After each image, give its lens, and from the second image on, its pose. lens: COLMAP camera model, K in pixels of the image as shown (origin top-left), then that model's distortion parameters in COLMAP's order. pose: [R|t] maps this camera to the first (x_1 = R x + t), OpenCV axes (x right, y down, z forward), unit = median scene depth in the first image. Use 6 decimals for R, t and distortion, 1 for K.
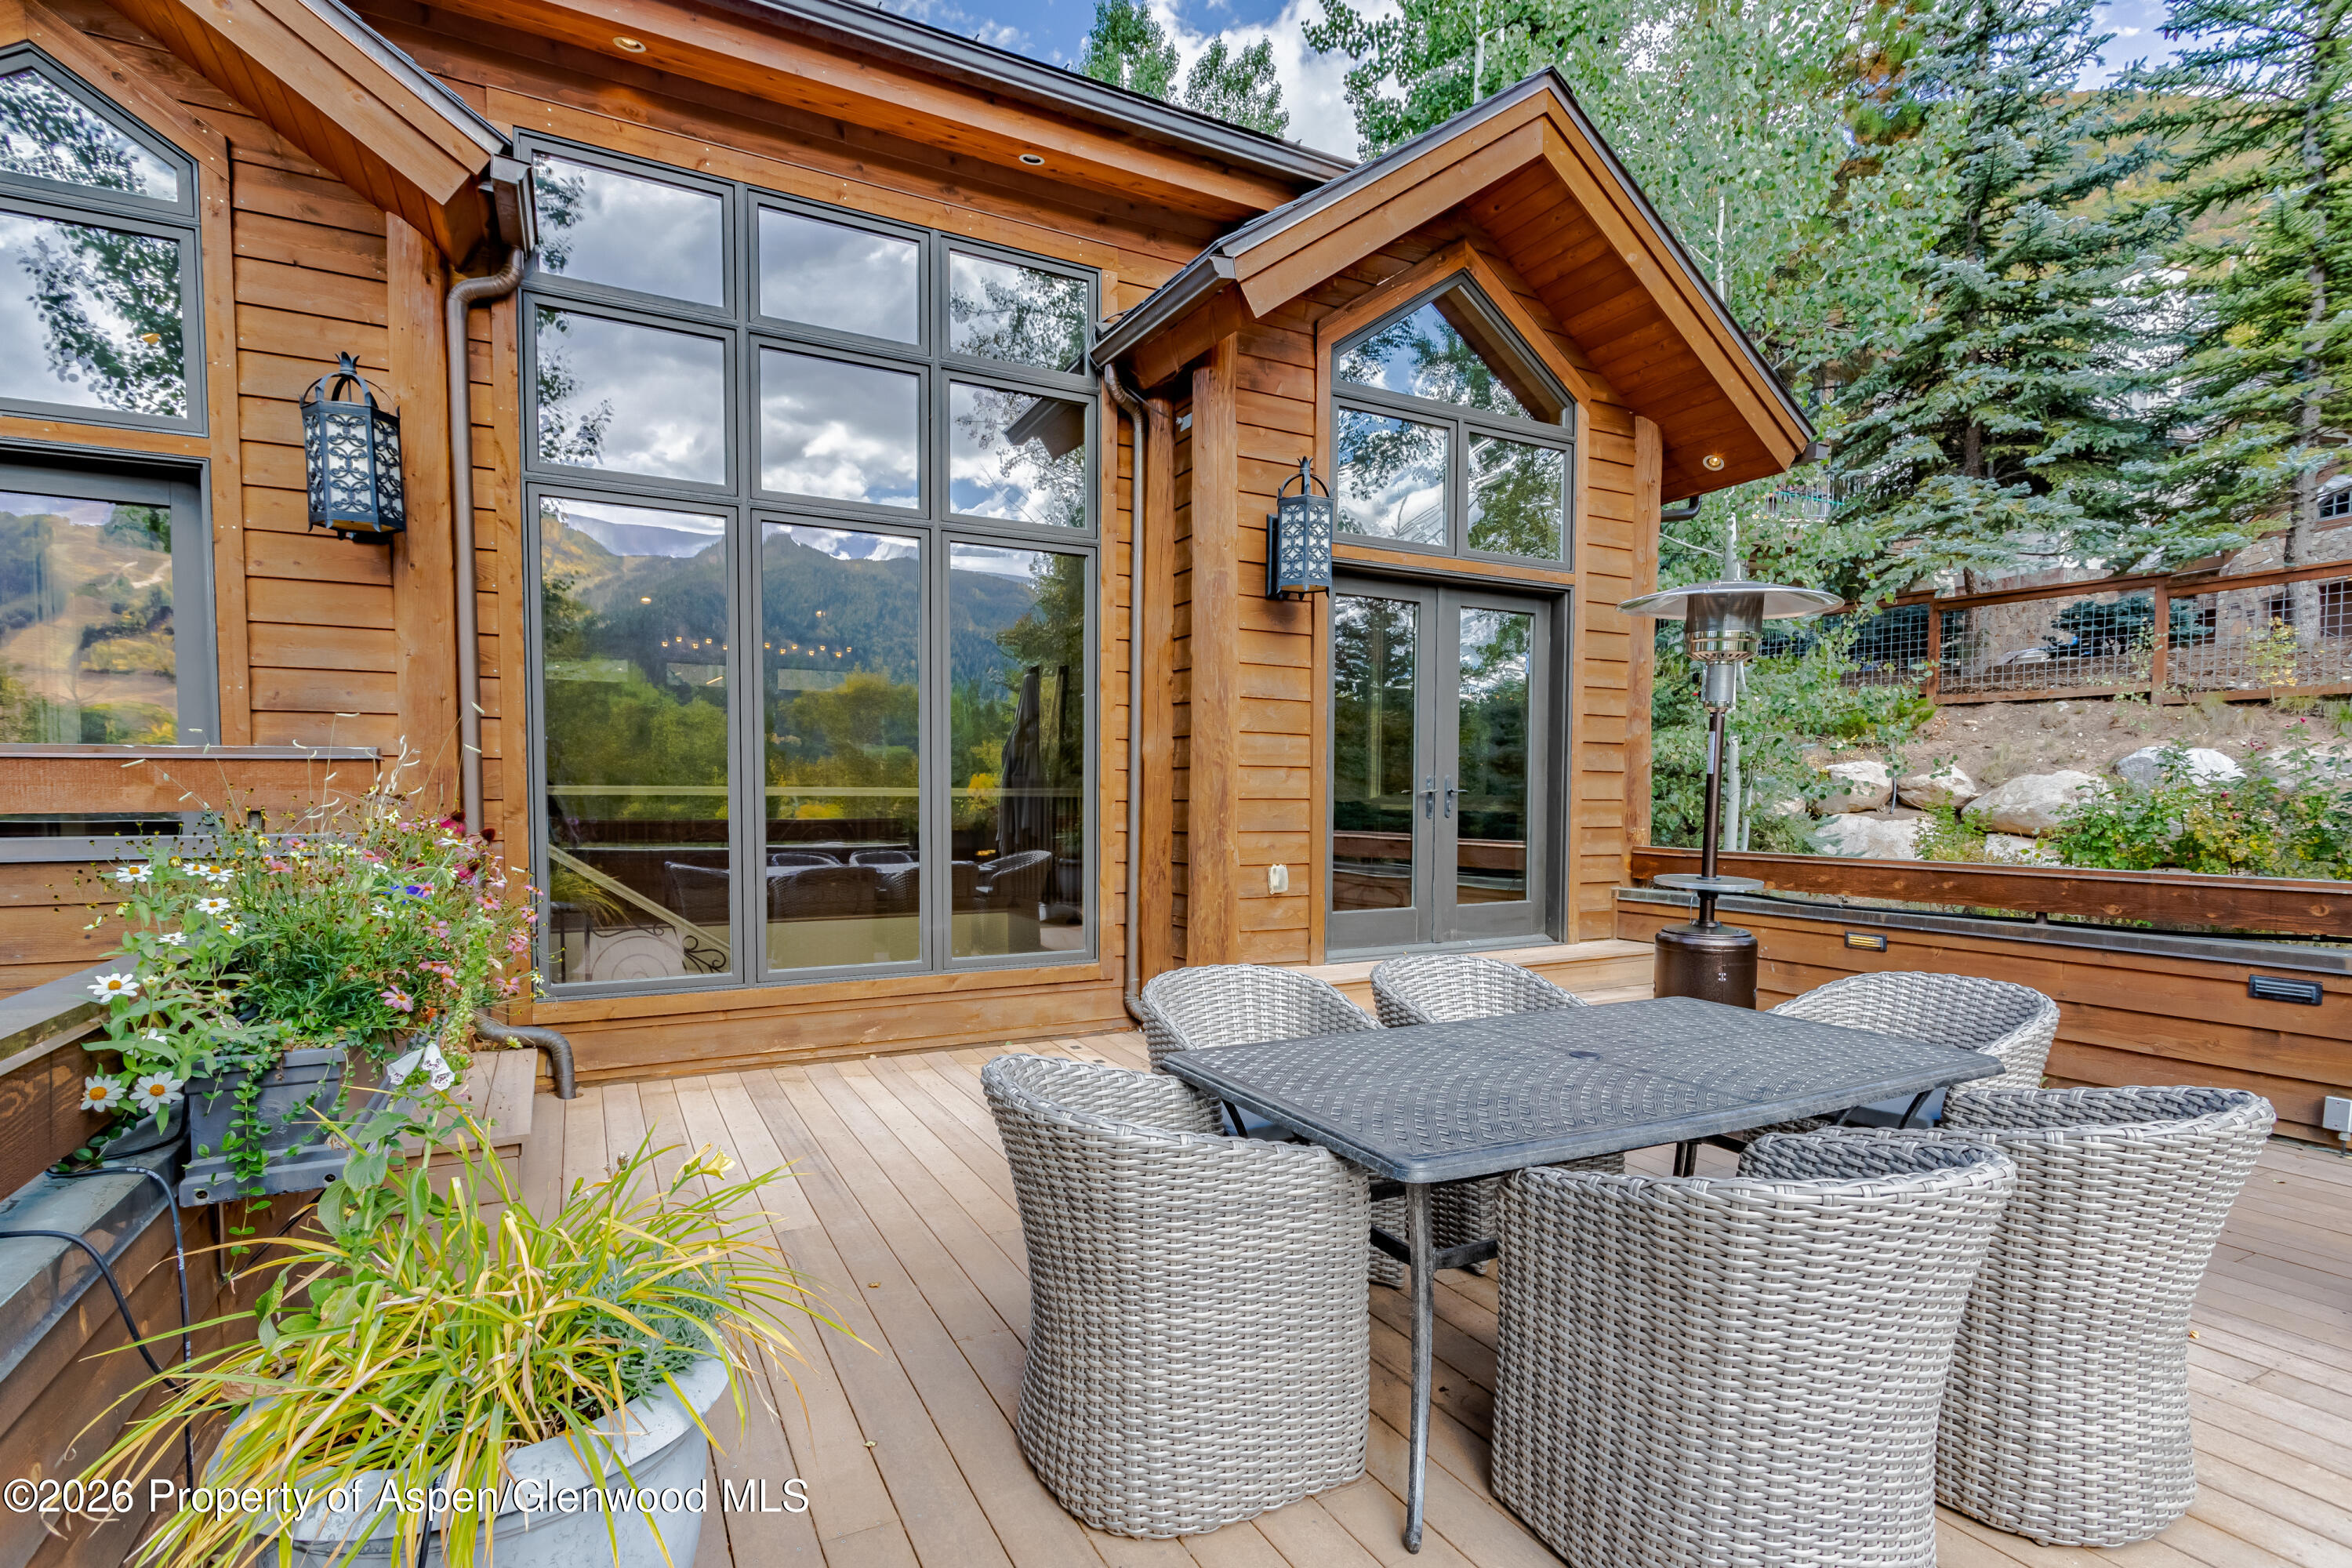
lens RADIAL K [[1131.9, 0, 1199.4], [0, 1131.9, 803.5], [0, 0, 1]] dist [-0.018980, 0.001083]
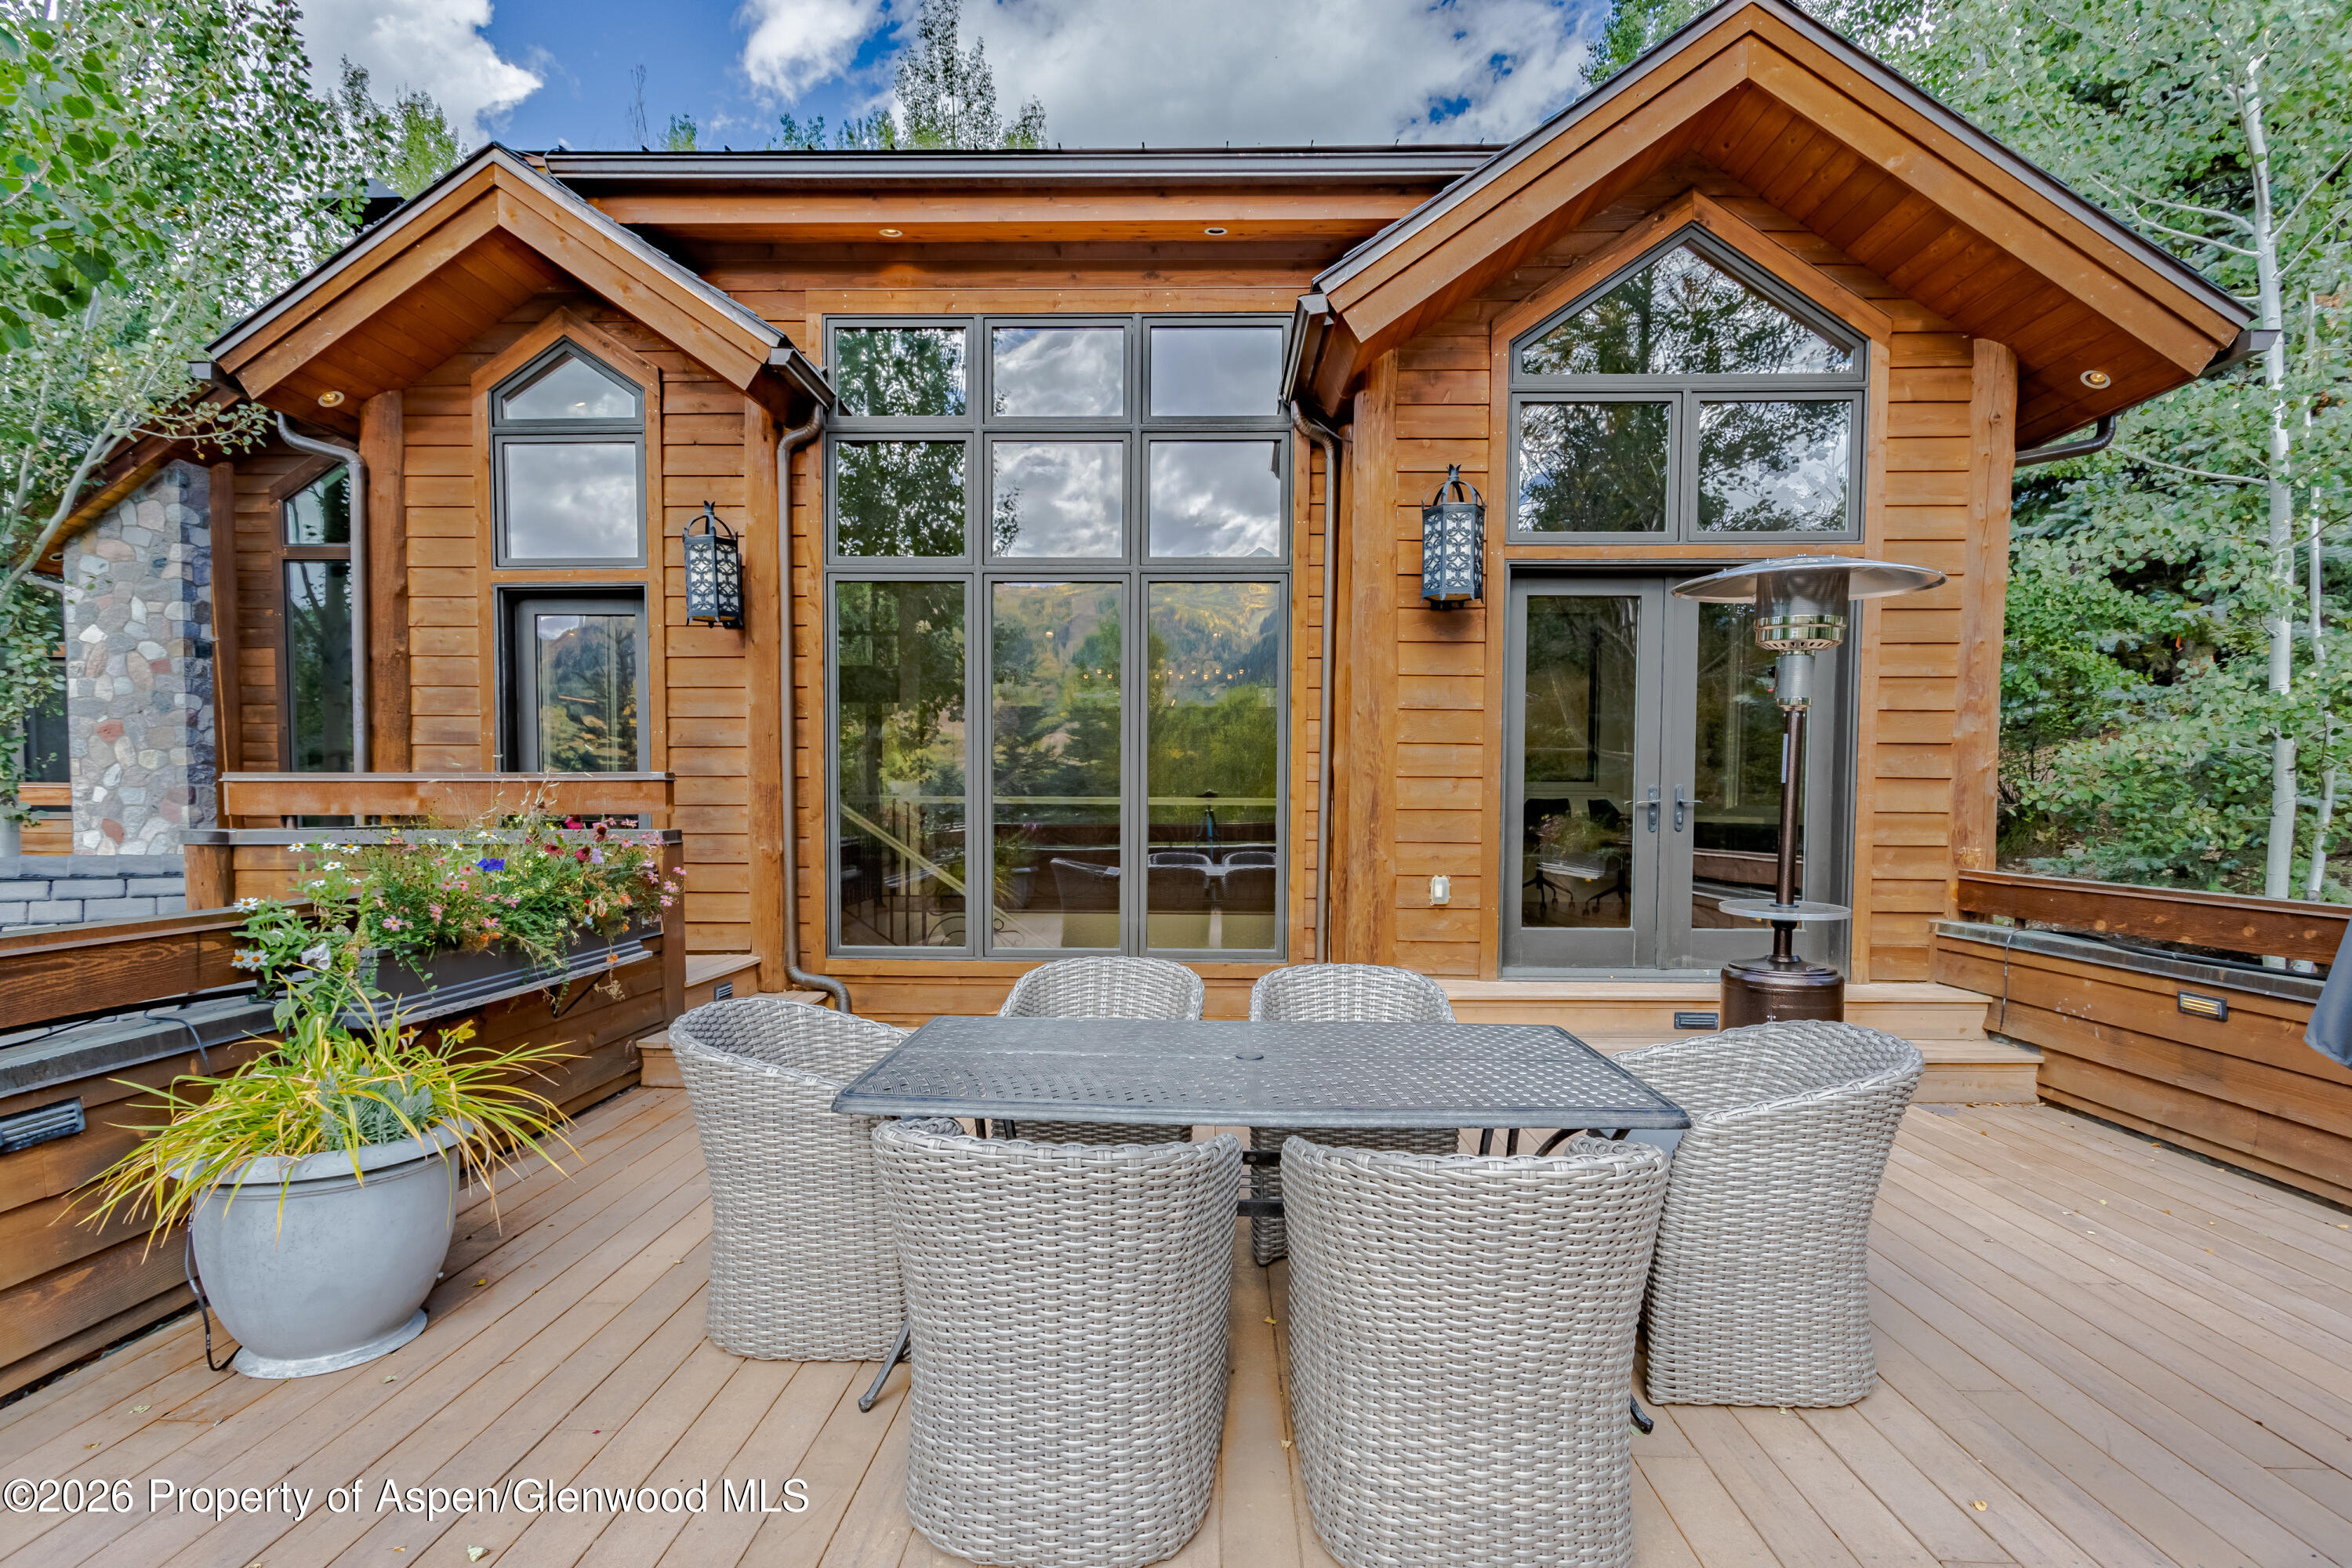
lens RADIAL K [[1131.9, 0, 1189.7], [0, 1131.9, 793.2], [0, 0, 1]] dist [-0.018980, 0.001083]
pose [[0.867085, -0.001579, -0.498158, 0.387265], [-0.005862, 0.999893, -0.013373, -0.003876], [0.498126, 0.014516, 0.866983, 0.031395]]
